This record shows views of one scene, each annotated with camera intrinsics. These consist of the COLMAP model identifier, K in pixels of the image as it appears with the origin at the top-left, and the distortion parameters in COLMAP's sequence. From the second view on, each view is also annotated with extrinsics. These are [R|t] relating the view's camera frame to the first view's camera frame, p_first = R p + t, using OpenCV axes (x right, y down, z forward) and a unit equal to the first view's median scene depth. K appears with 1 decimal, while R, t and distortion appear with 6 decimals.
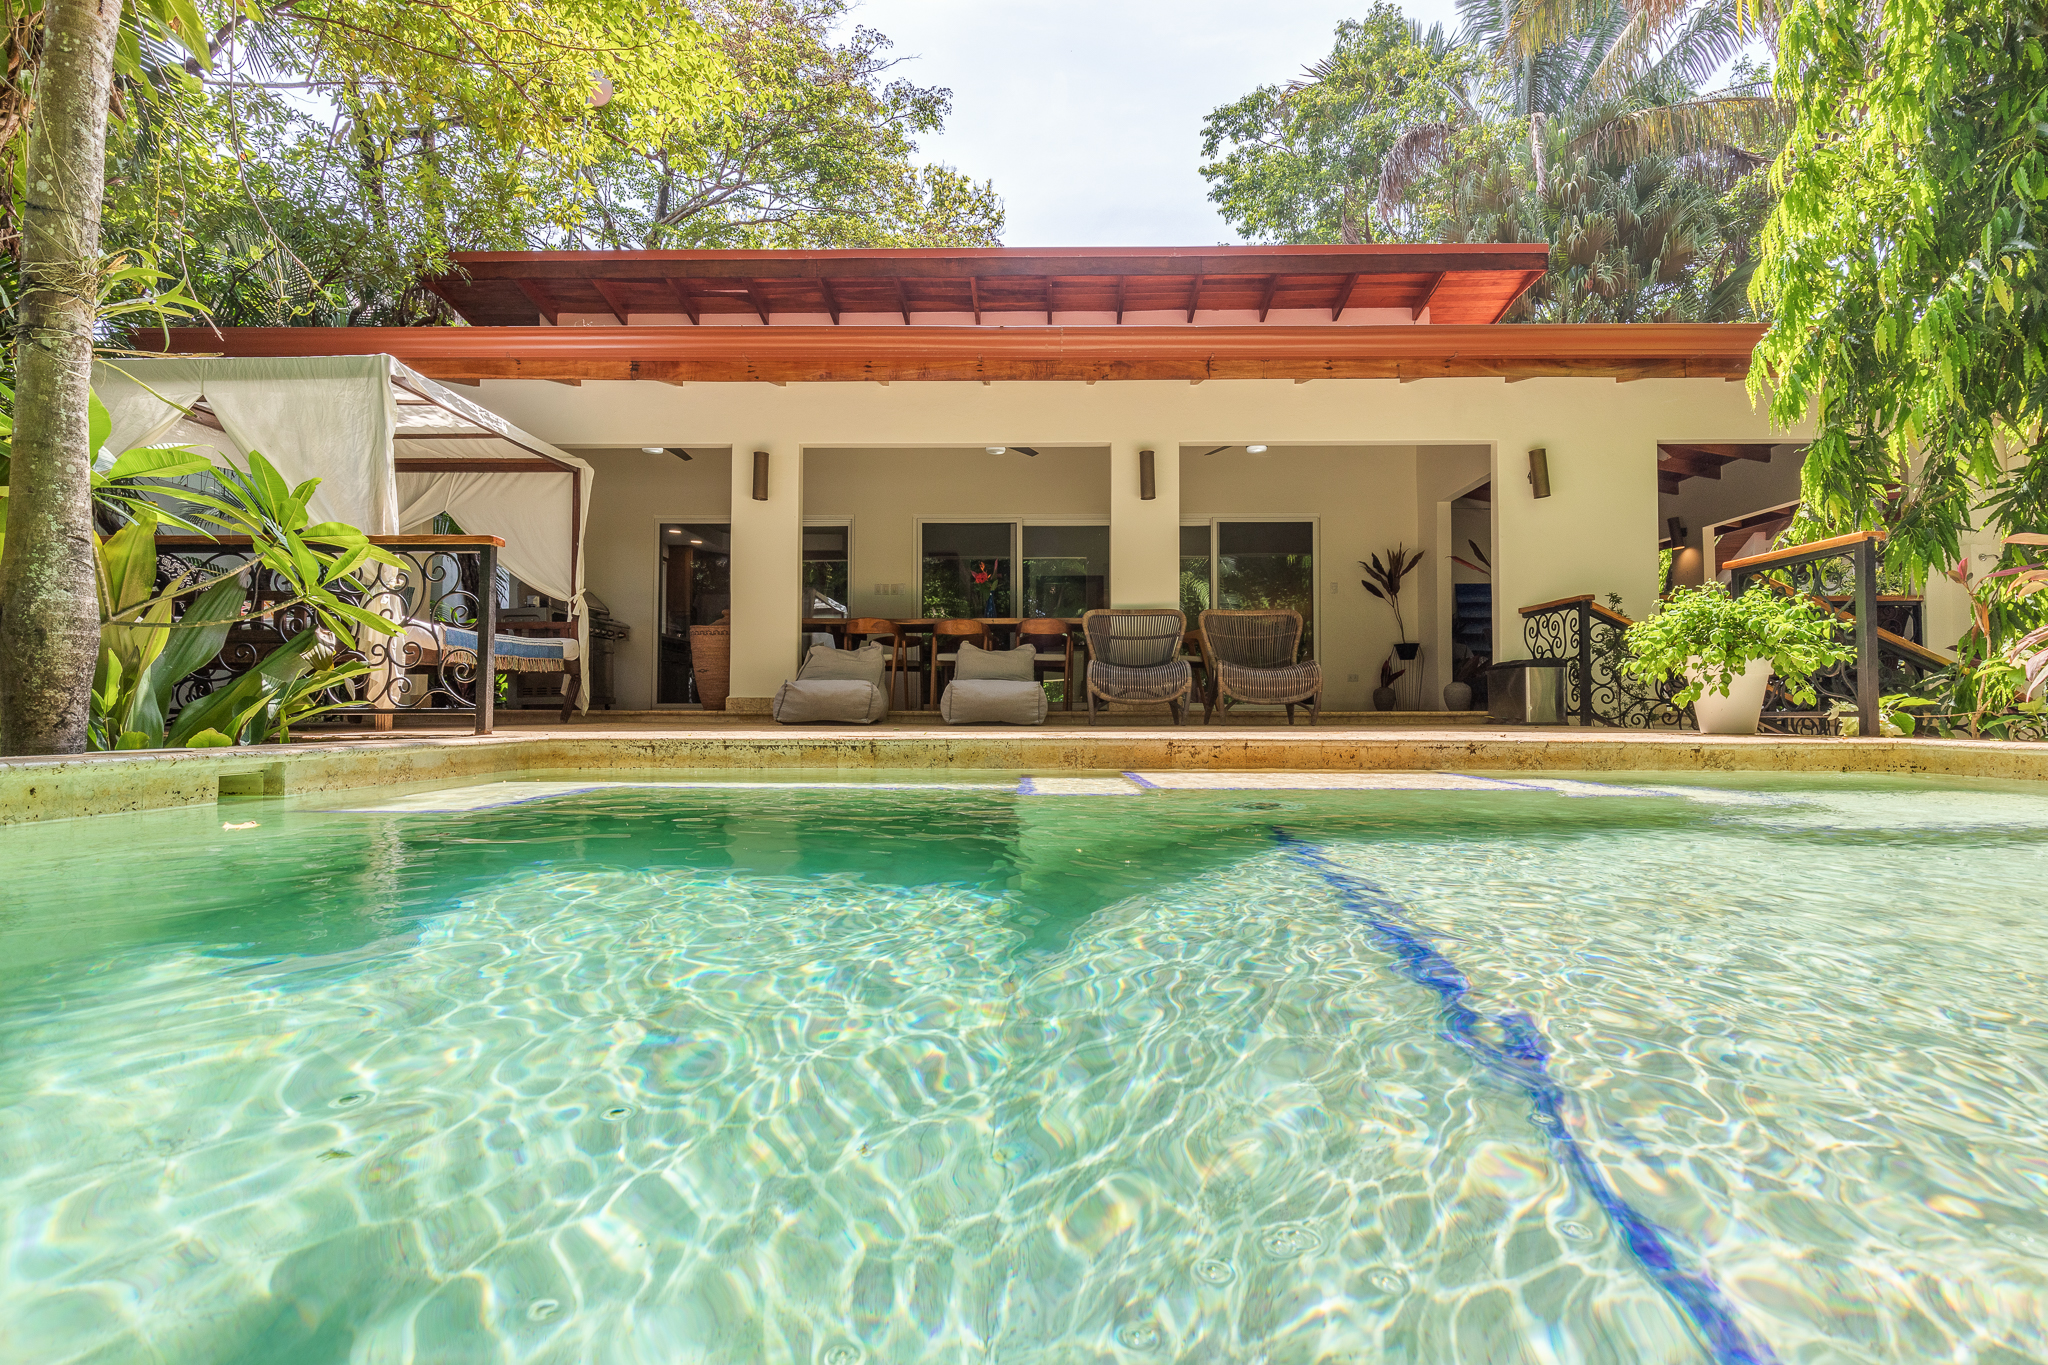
lens RADIAL K [[939.9, 0, 1024.0], [0, 939.9, 682.5], [0, 0, 1]] dist [0.008698, -0.000464]
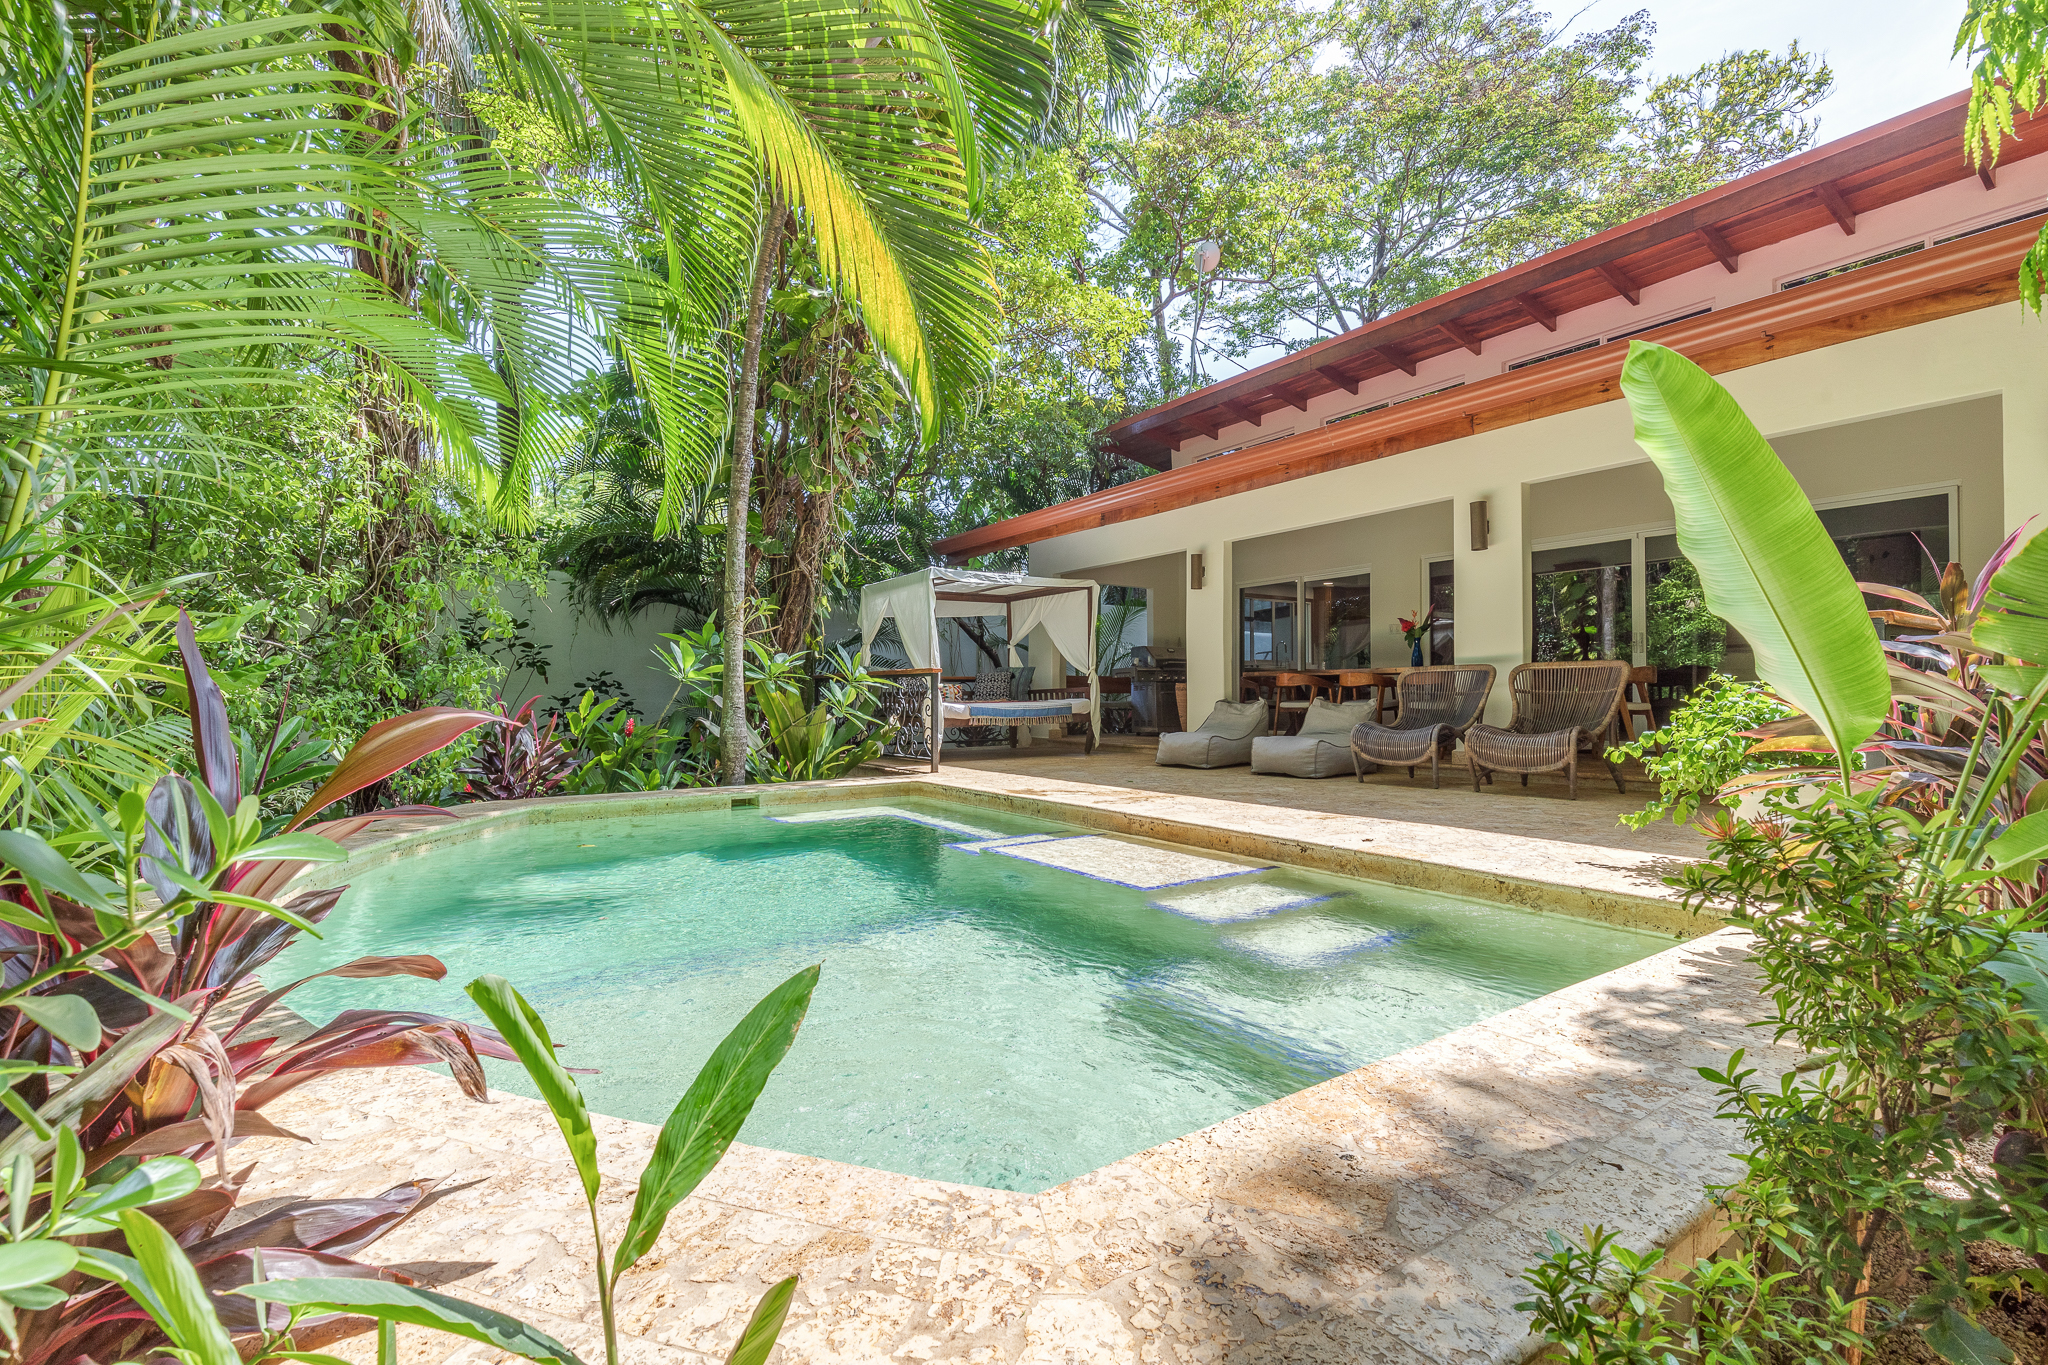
lens RADIAL K [[913.2, 0, 1060.9], [0, 913.2, 686.1], [0, 0, 1]] dist [0.047917, -0.000008]
pose [[0.600504, -0.011051, -0.799546, 0.606208], [0.031515, 0.999455, 0.009855, -0.072467], [0.799001, -0.031116, 0.600524, 0.061154]]
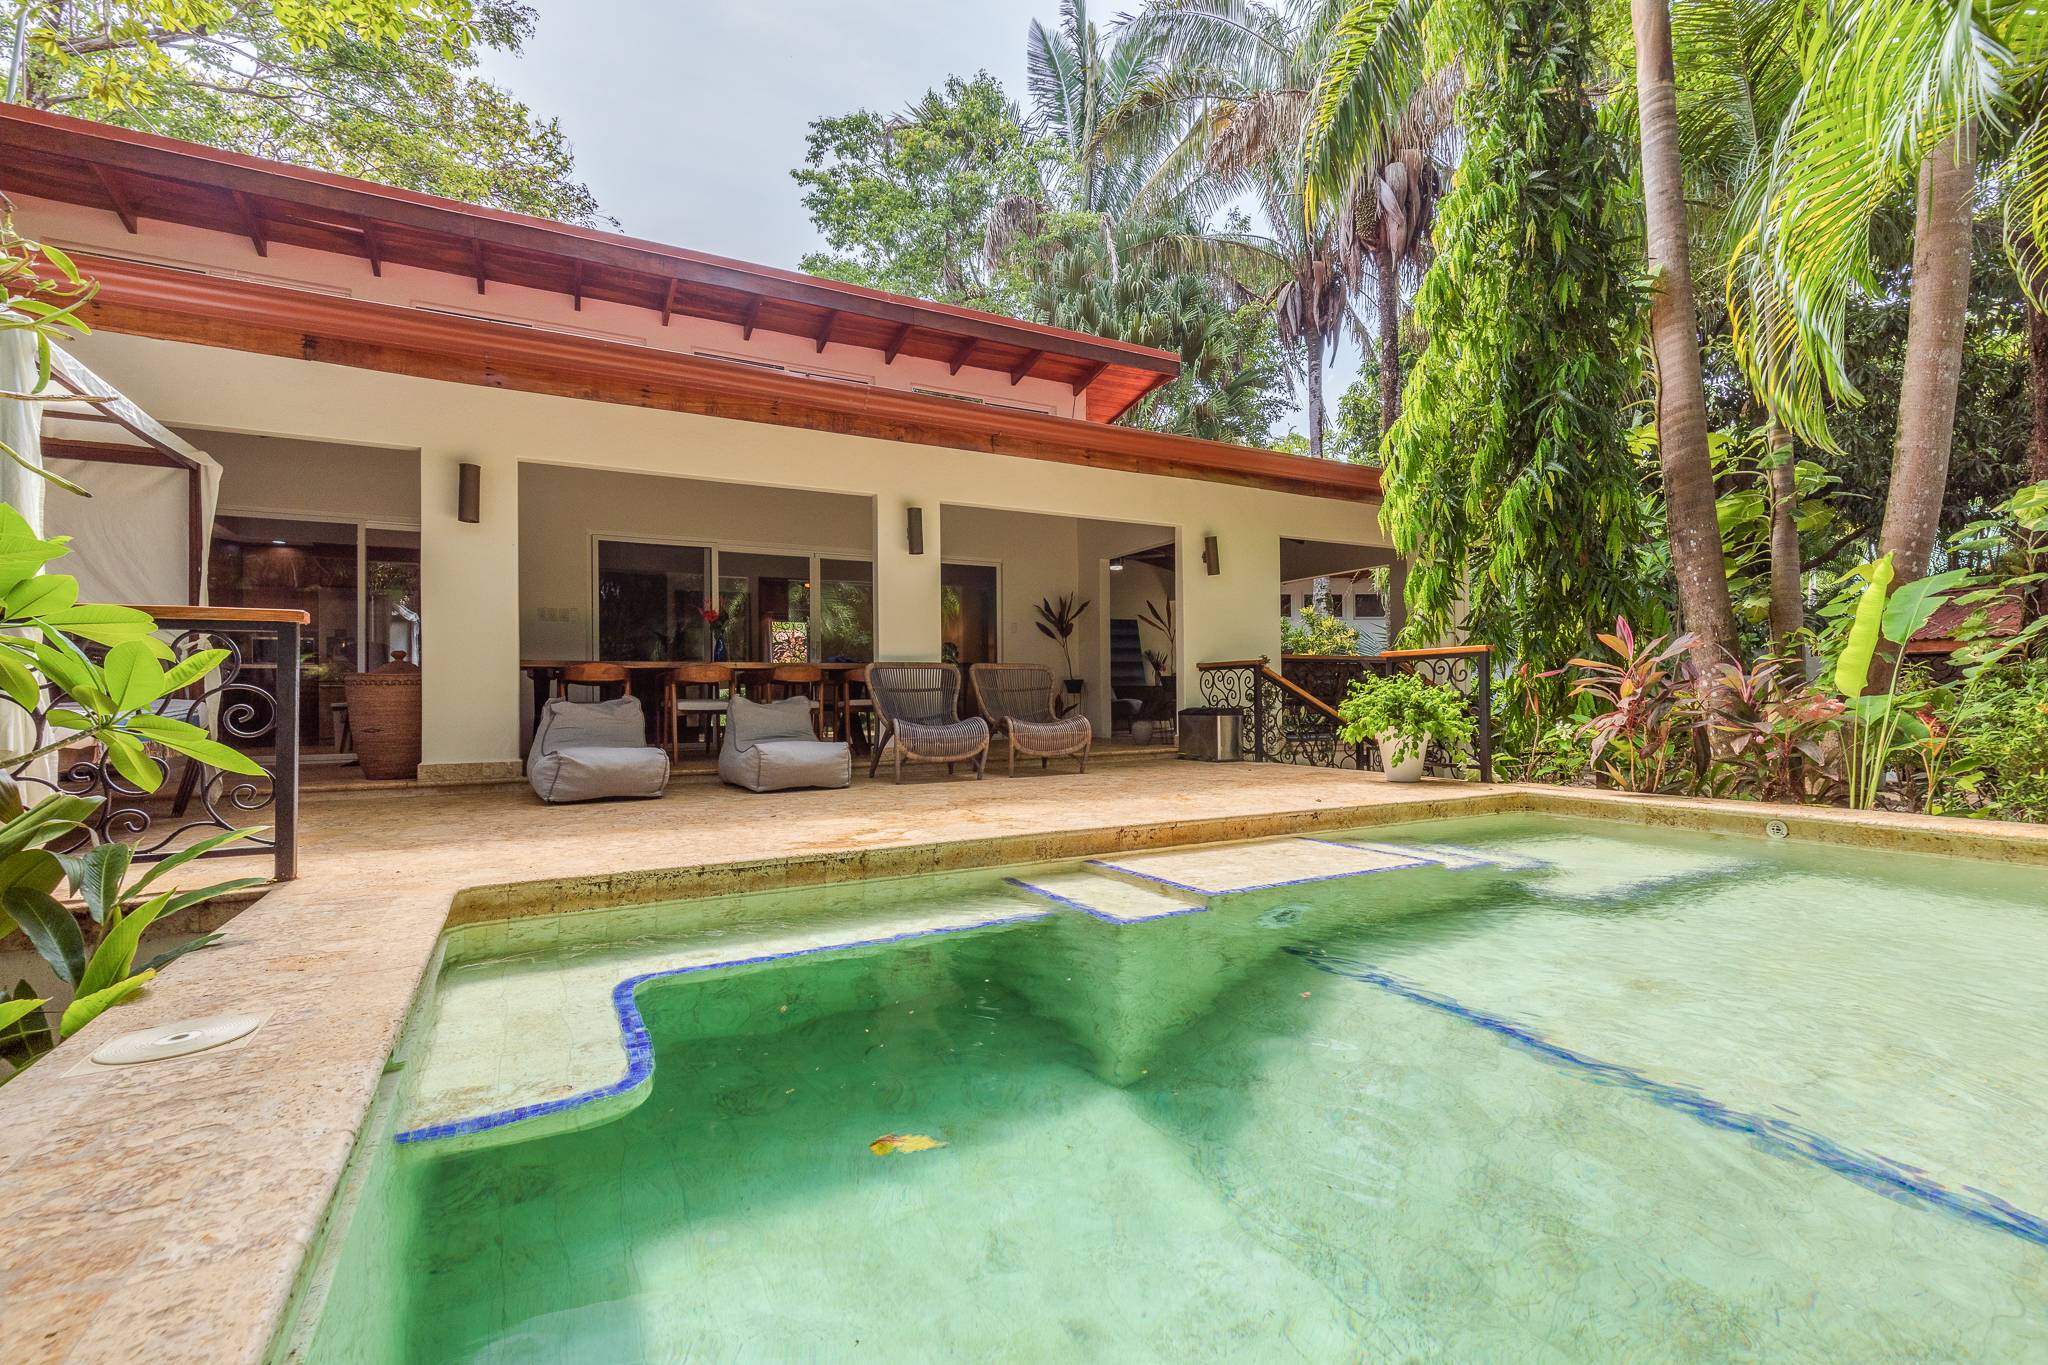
lens RADIAL K [[939.9, 0, 1024.0], [0, 939.9, 682.5], [0, 0, 1]] dist [0.008698, -0.000464]
pose [[0.867430, -0.004567, 0.497538, -0.261567], [-0.003813, 0.999868, 0.015825, -0.067180], [-0.497545, -0.015624, 0.867298, 0.043821]]
